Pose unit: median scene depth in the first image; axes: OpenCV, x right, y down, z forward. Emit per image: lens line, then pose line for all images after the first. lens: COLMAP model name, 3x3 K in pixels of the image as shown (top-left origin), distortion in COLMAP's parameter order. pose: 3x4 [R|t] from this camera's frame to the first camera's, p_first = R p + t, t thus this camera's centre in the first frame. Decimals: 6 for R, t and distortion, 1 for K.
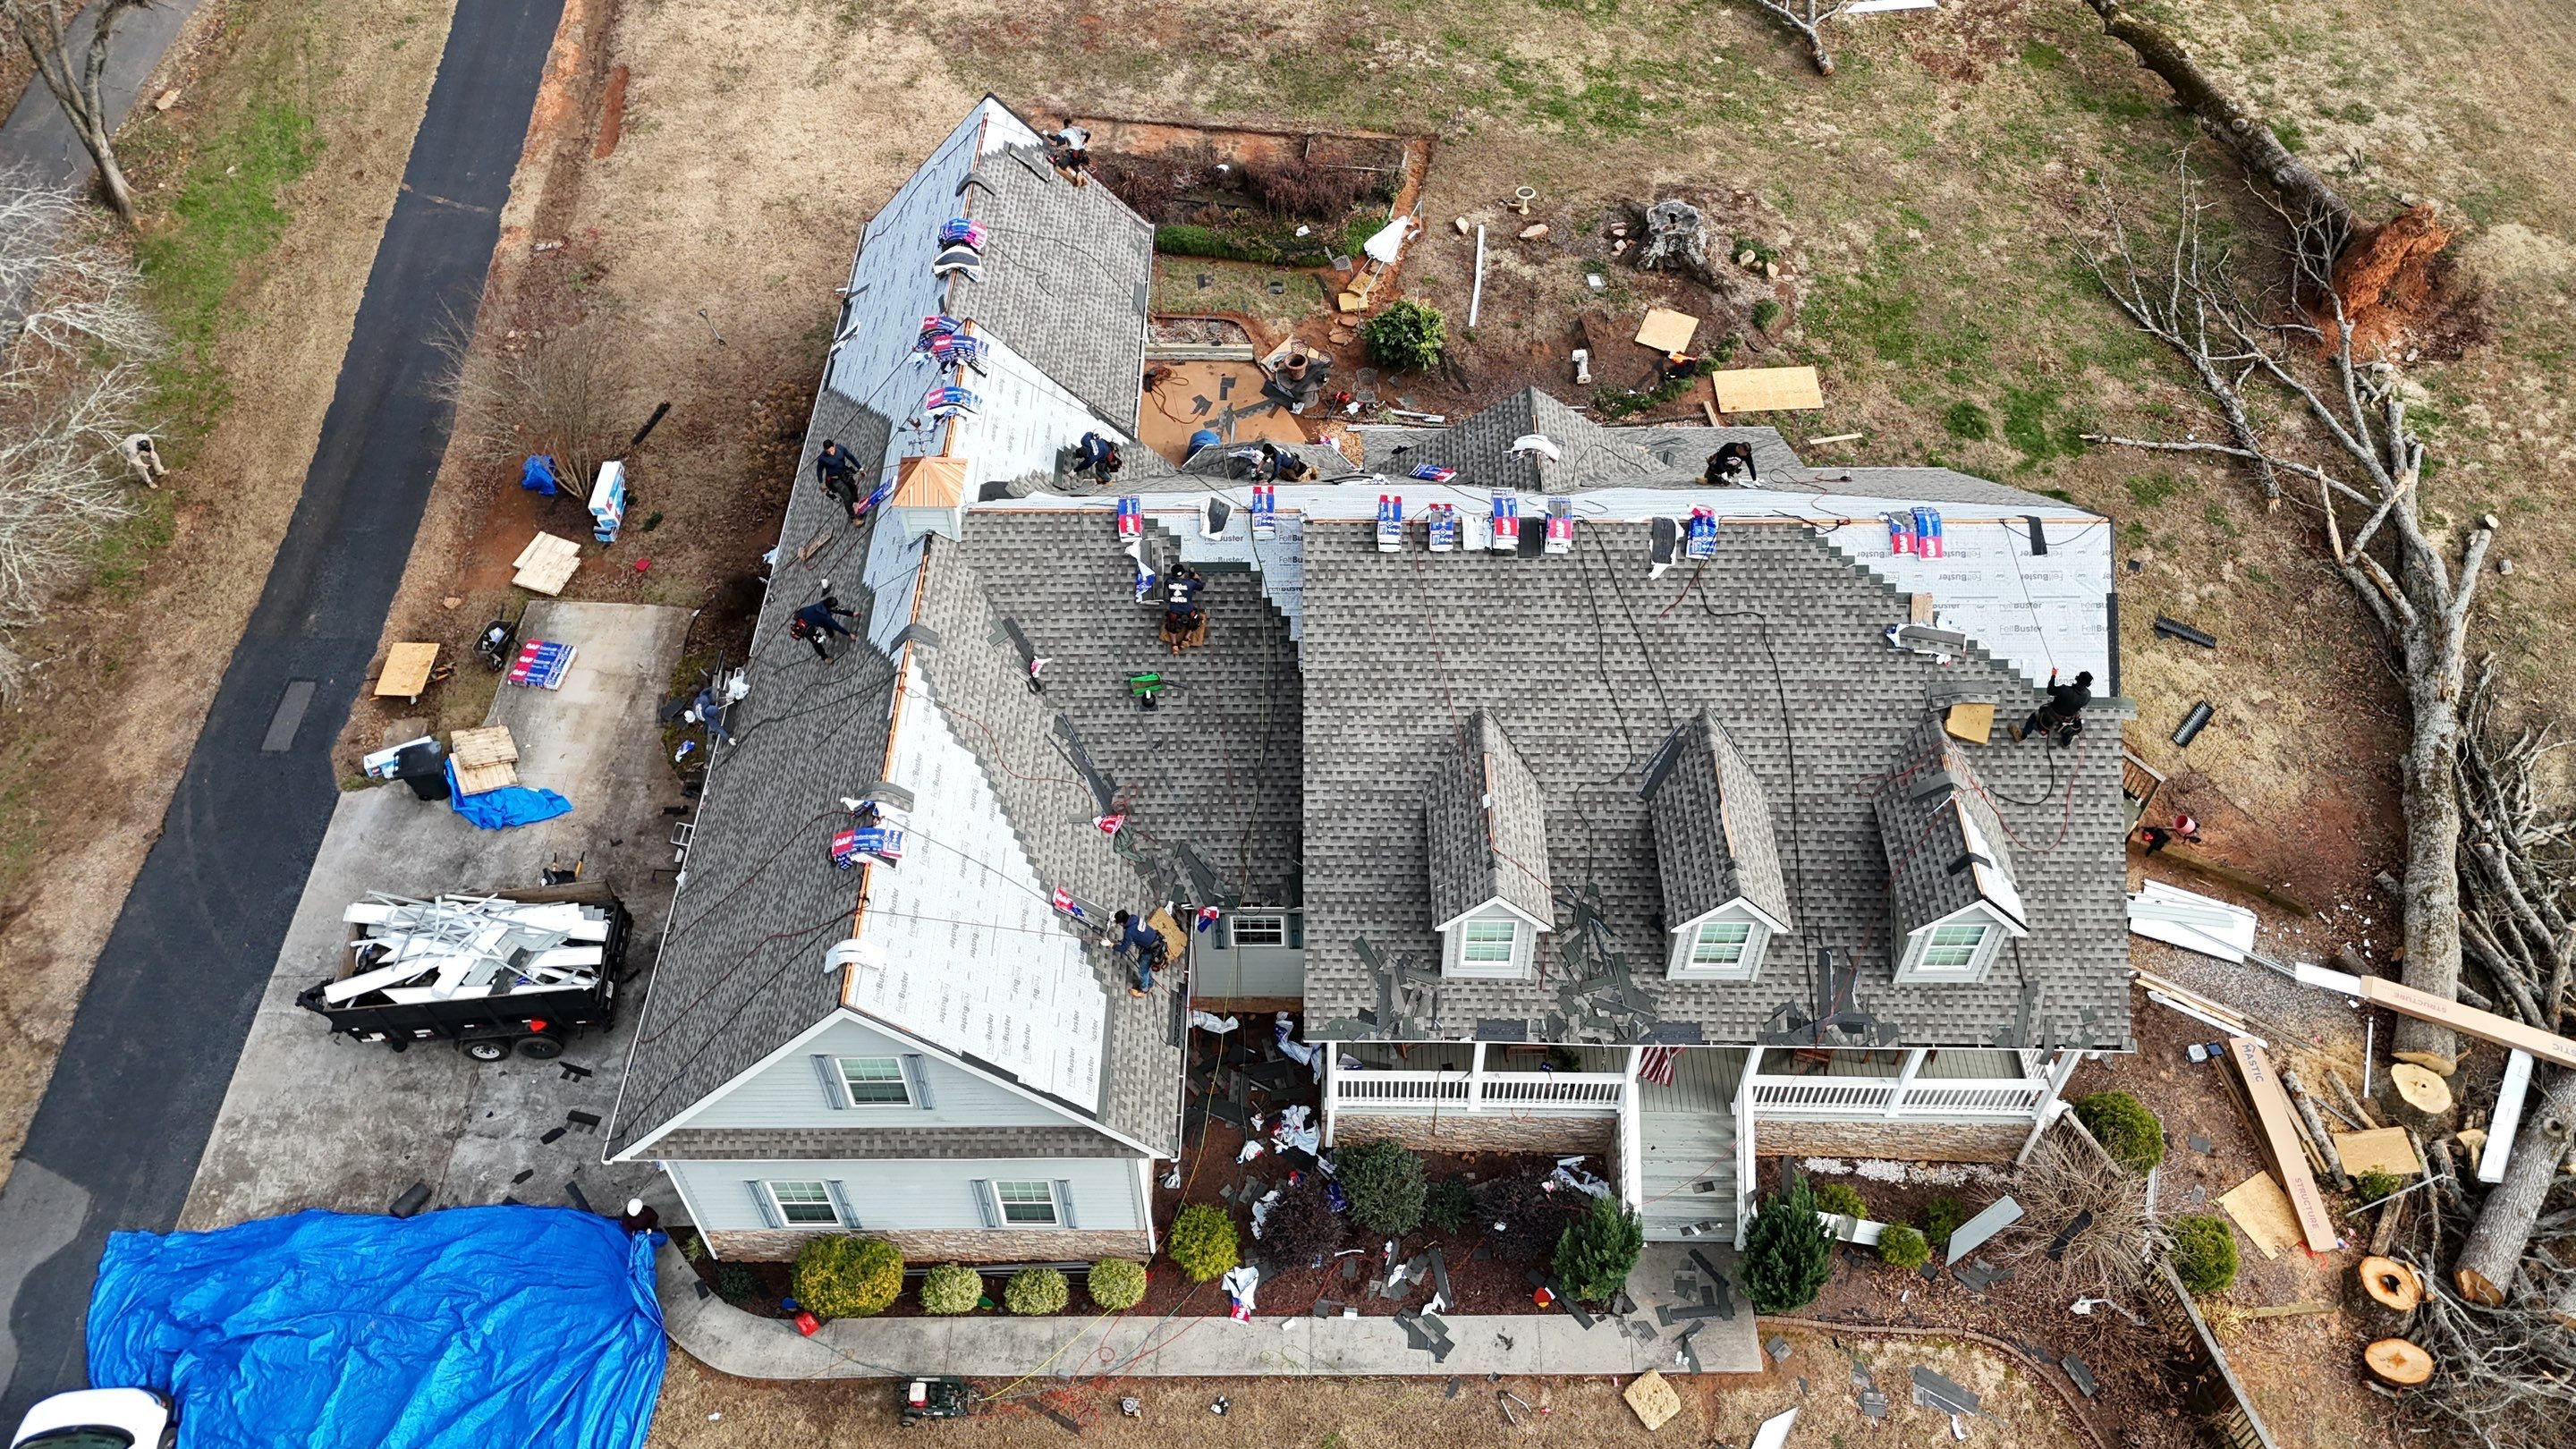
lens RADIAL K [[1888.3, 0, 1275.5], [0, 1888.3, 723.1], [0, 0, 1]] dist [0.071333, -0.069428]
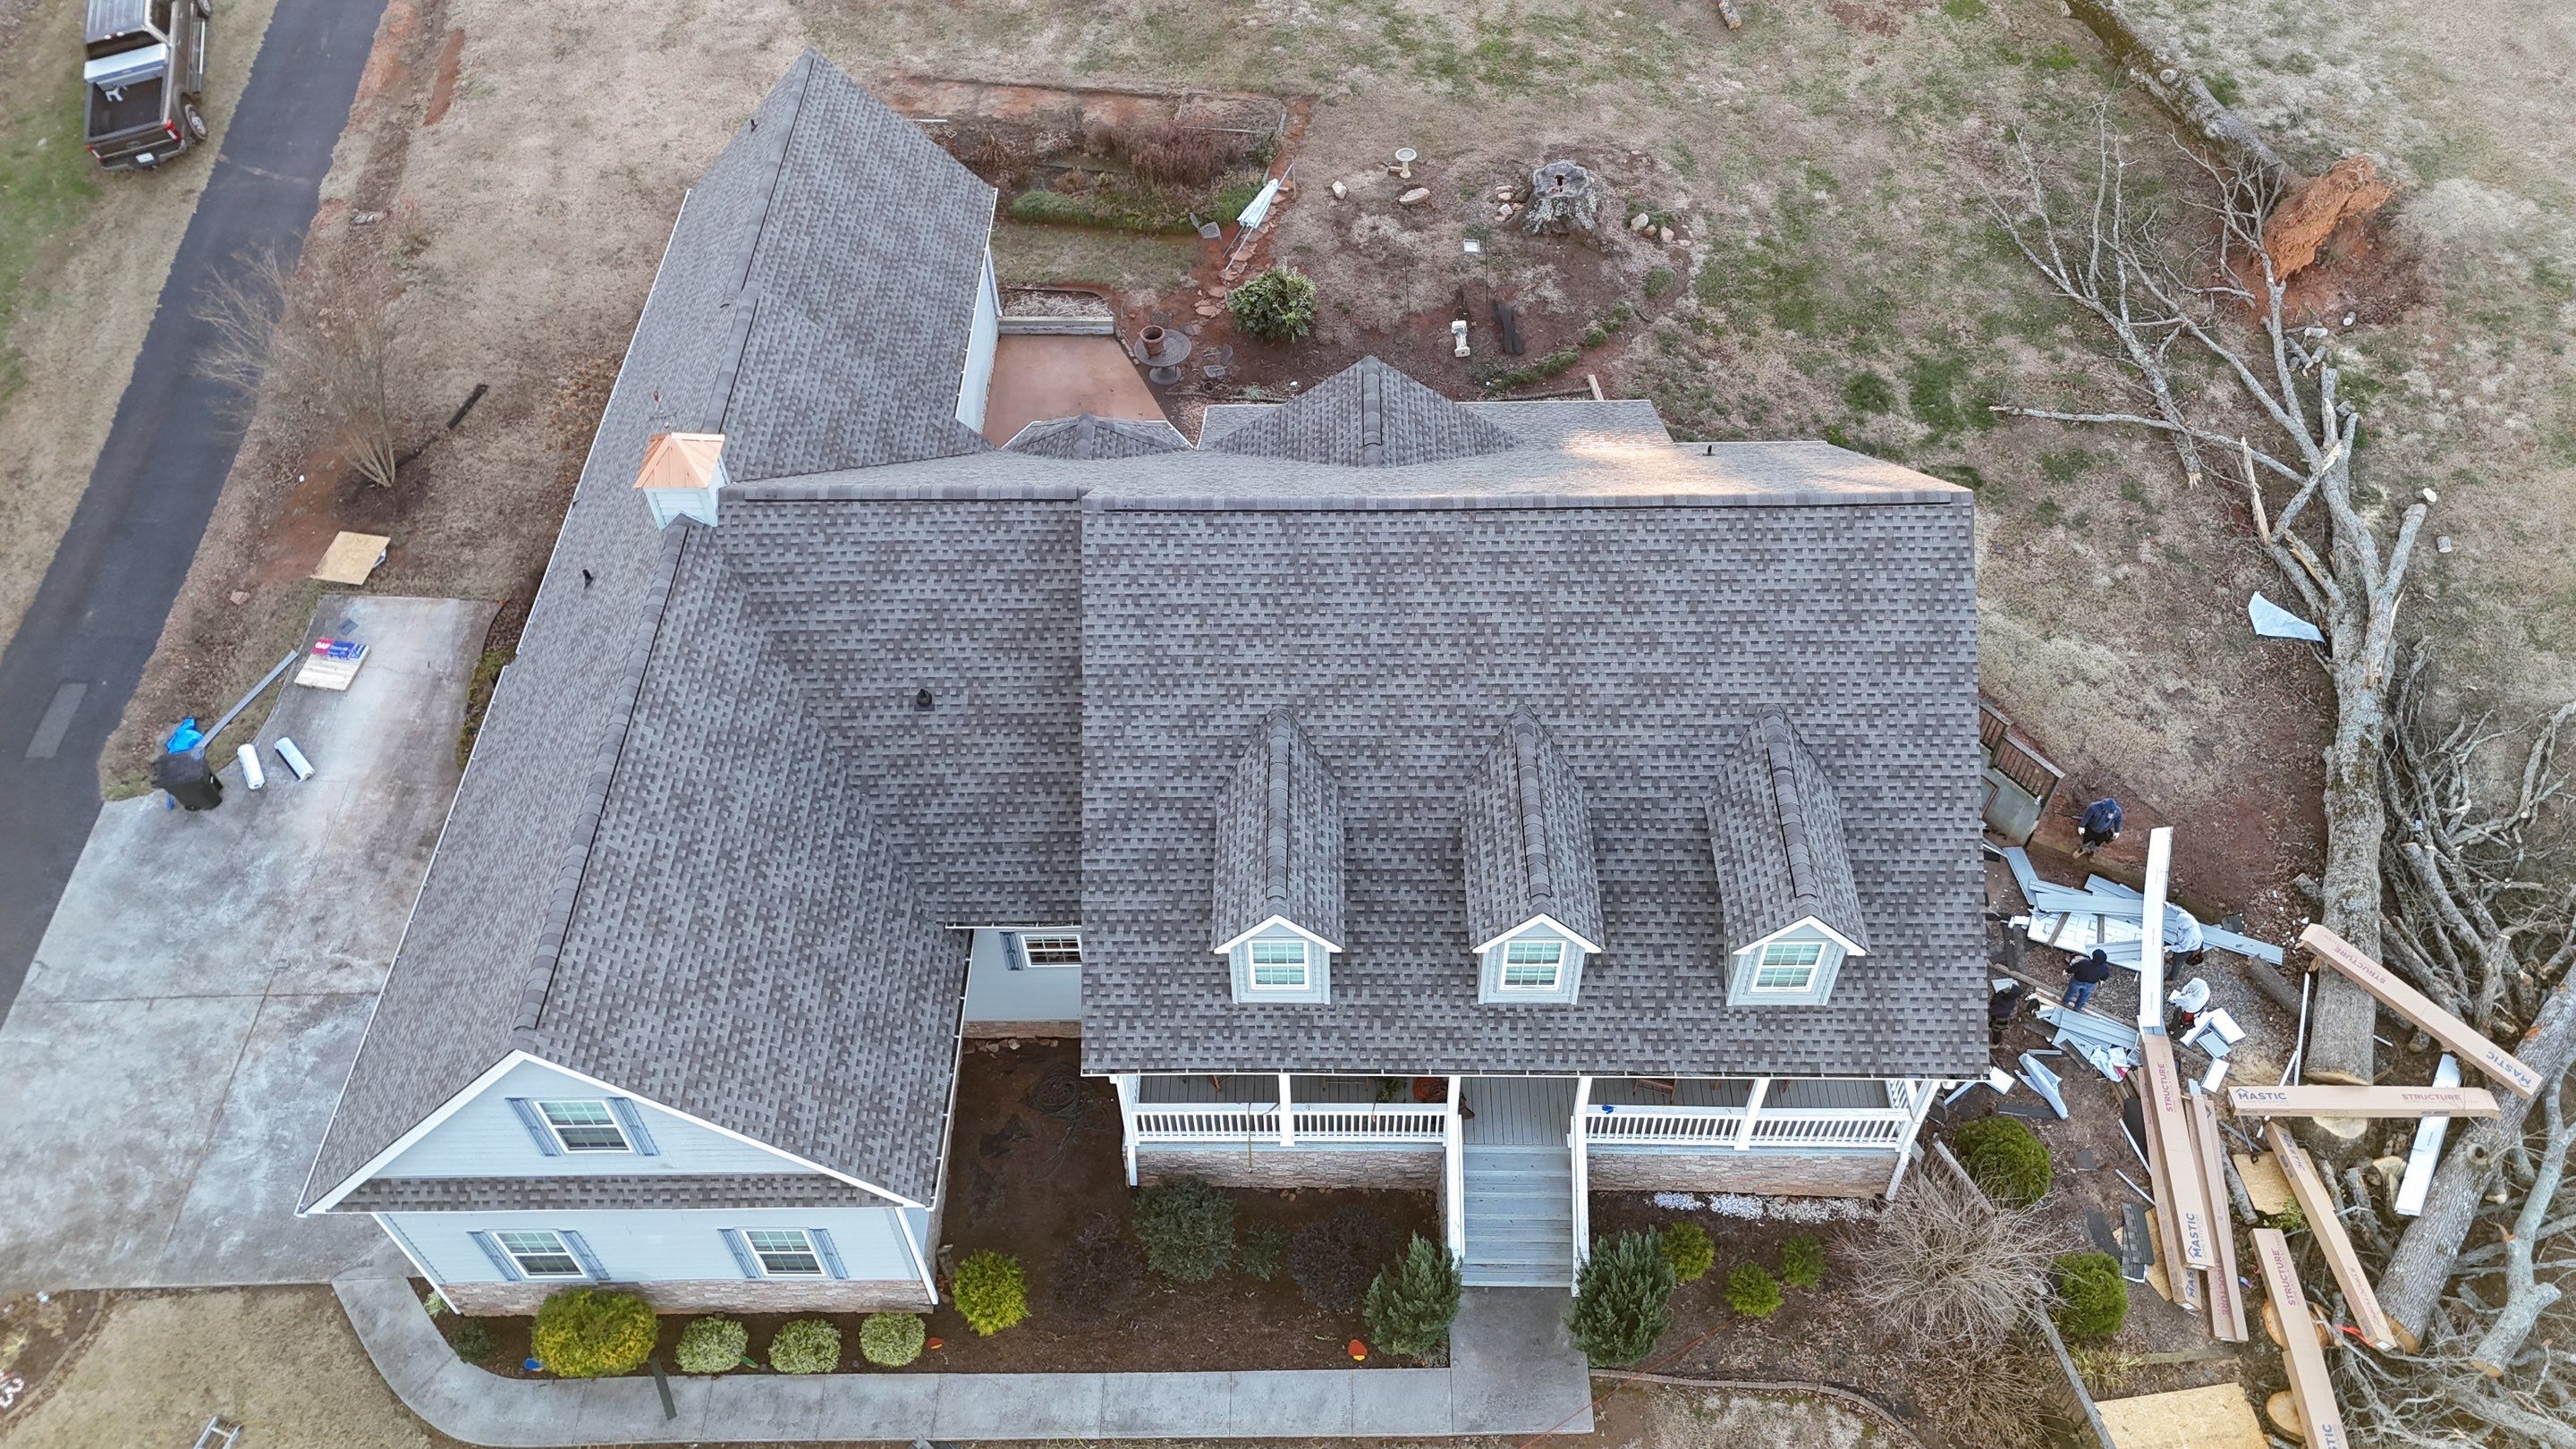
lens RADIAL K [[1888.3, 0, 1275.5], [0, 1888.3, 723.1], [0, 0, 1]] dist [0.071333, -0.069428]
pose [[0.999943, -0.006557, -0.008479, 0.092122], [0.006597, 0.999967, 0.004697, -0.003205], [0.008448, -0.004753, 0.999953, 0.072870]]
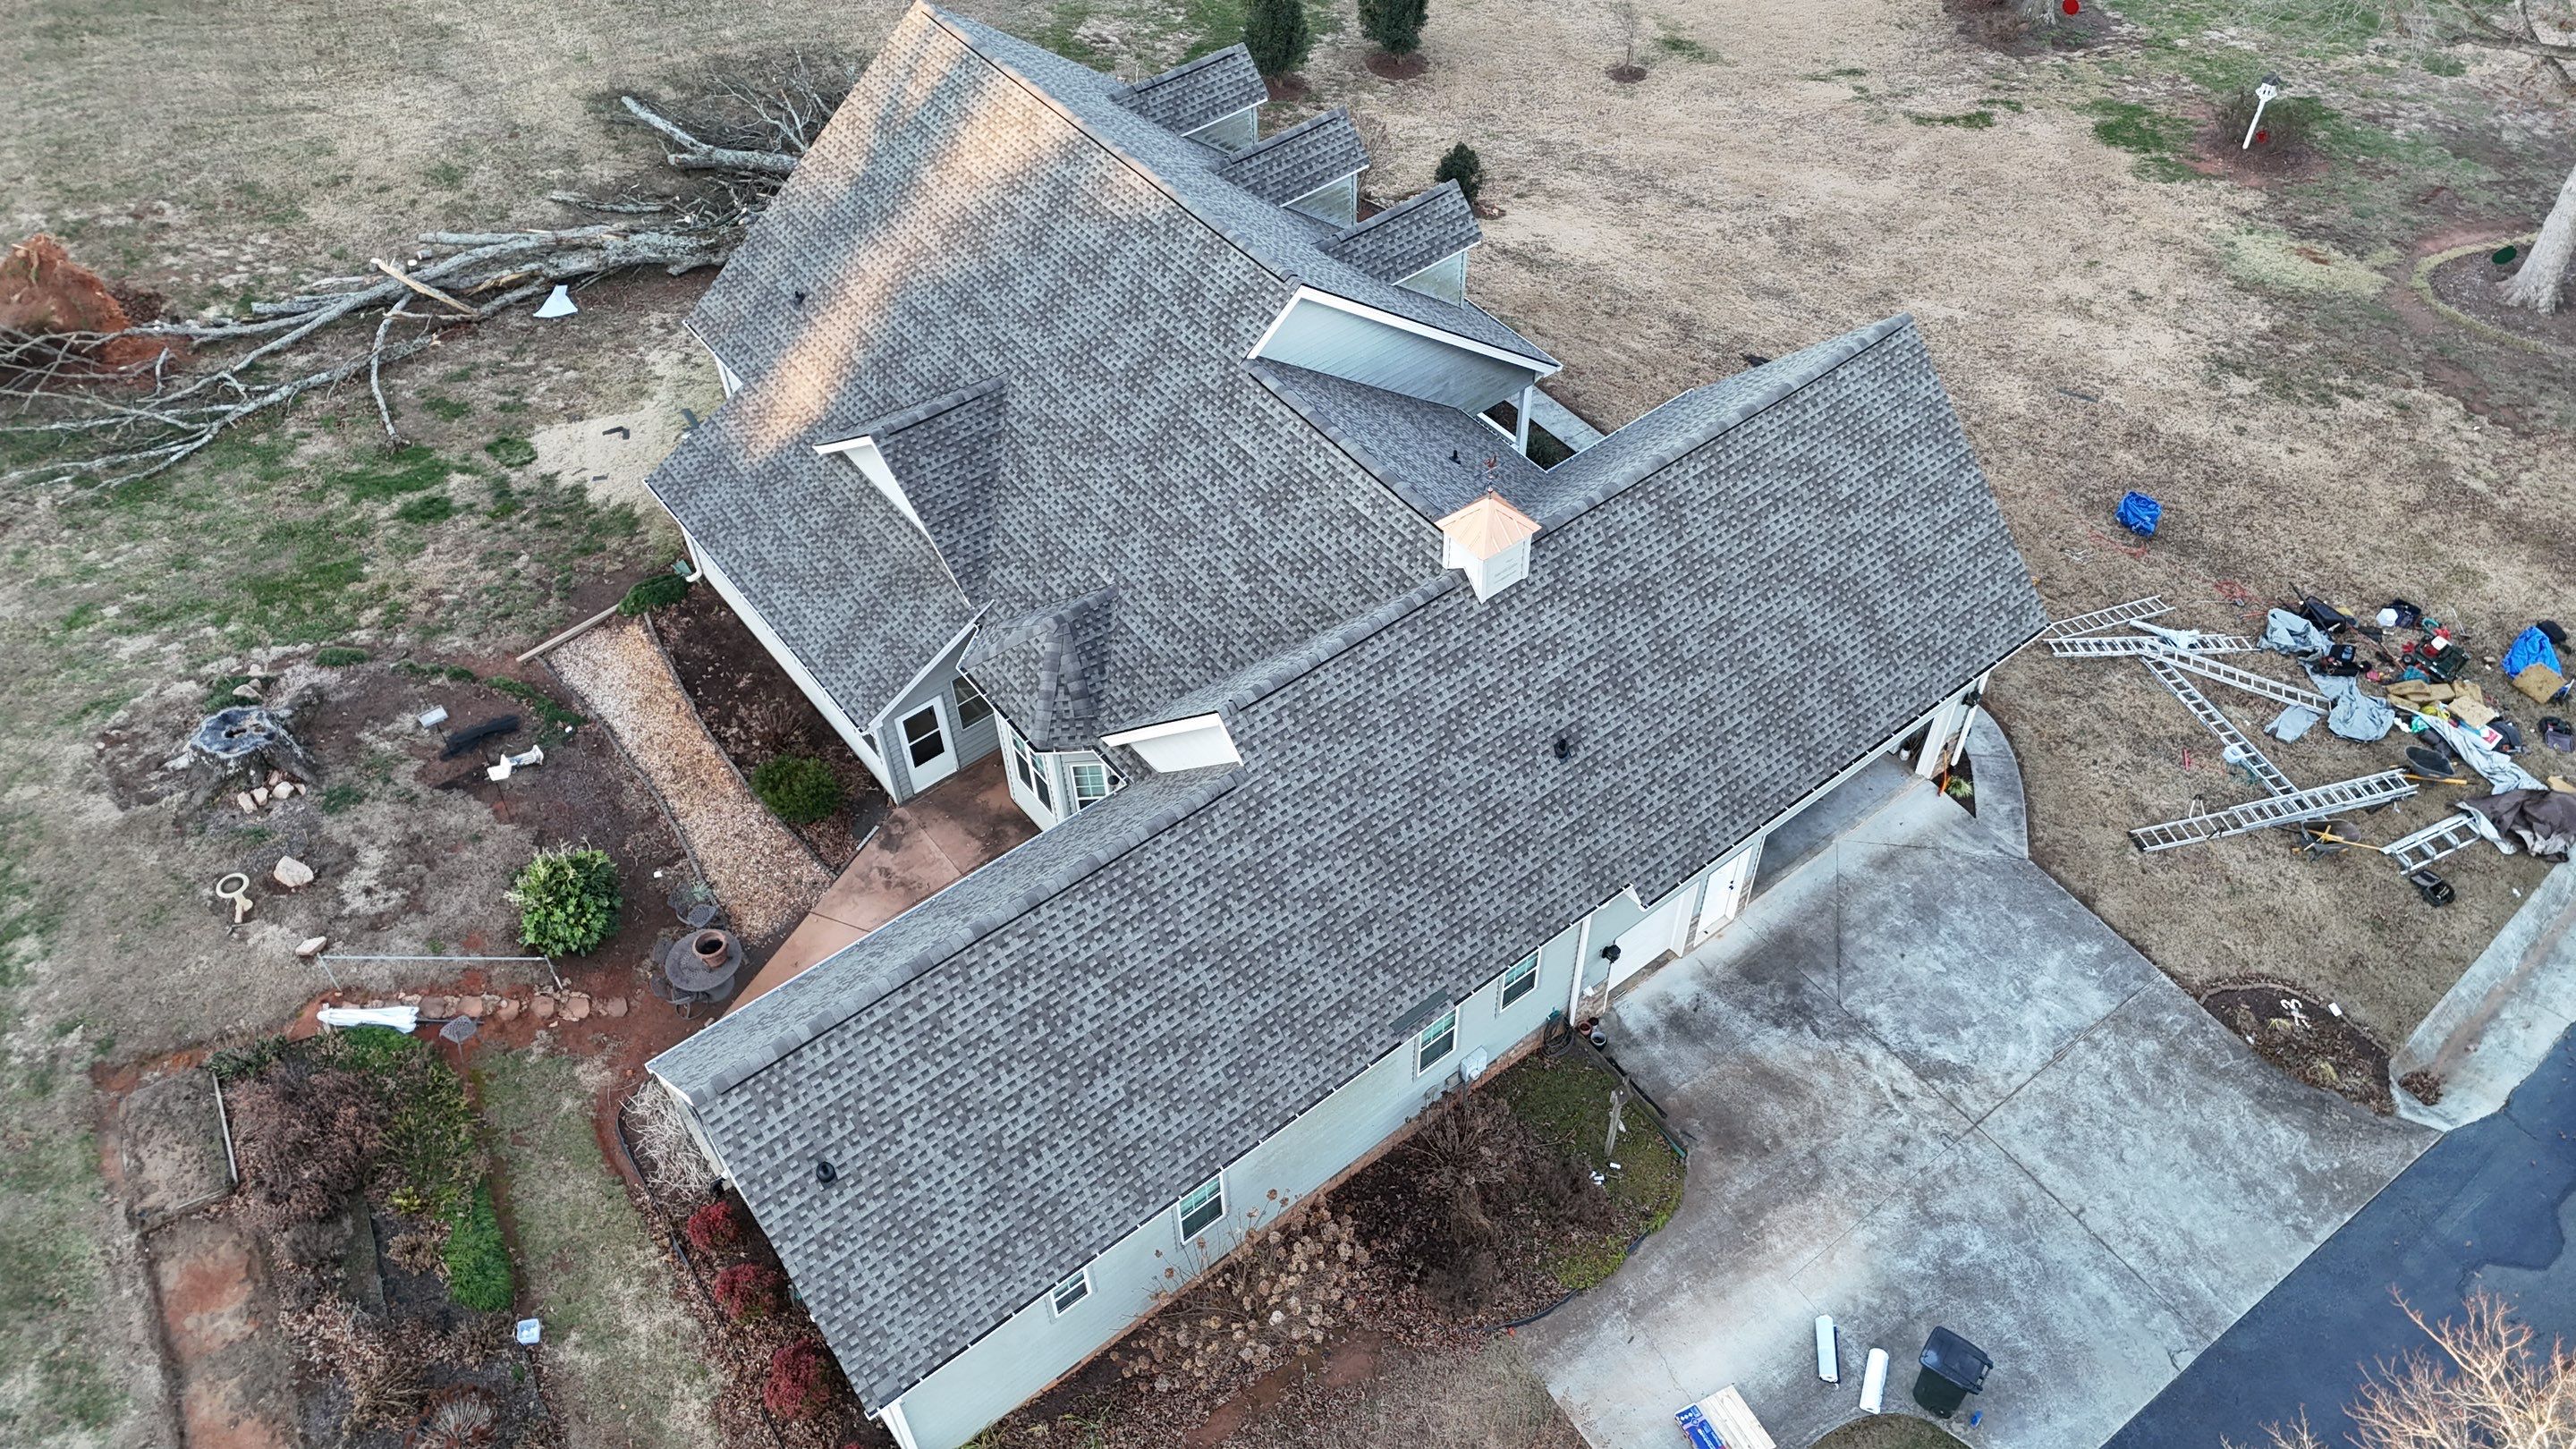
lens RADIAL K [[1888.3, 0, 1275.5], [0, 1888.3, 723.1], [0, 0, 1]] dist [0.071333, -0.069428]
pose [[-0.621940, -0.563433, 0.543814, -0.551314], [0.608827, 0.088819, 0.788315, -0.750151], [-0.492464, 0.821373, 0.287793, 0.719457]]
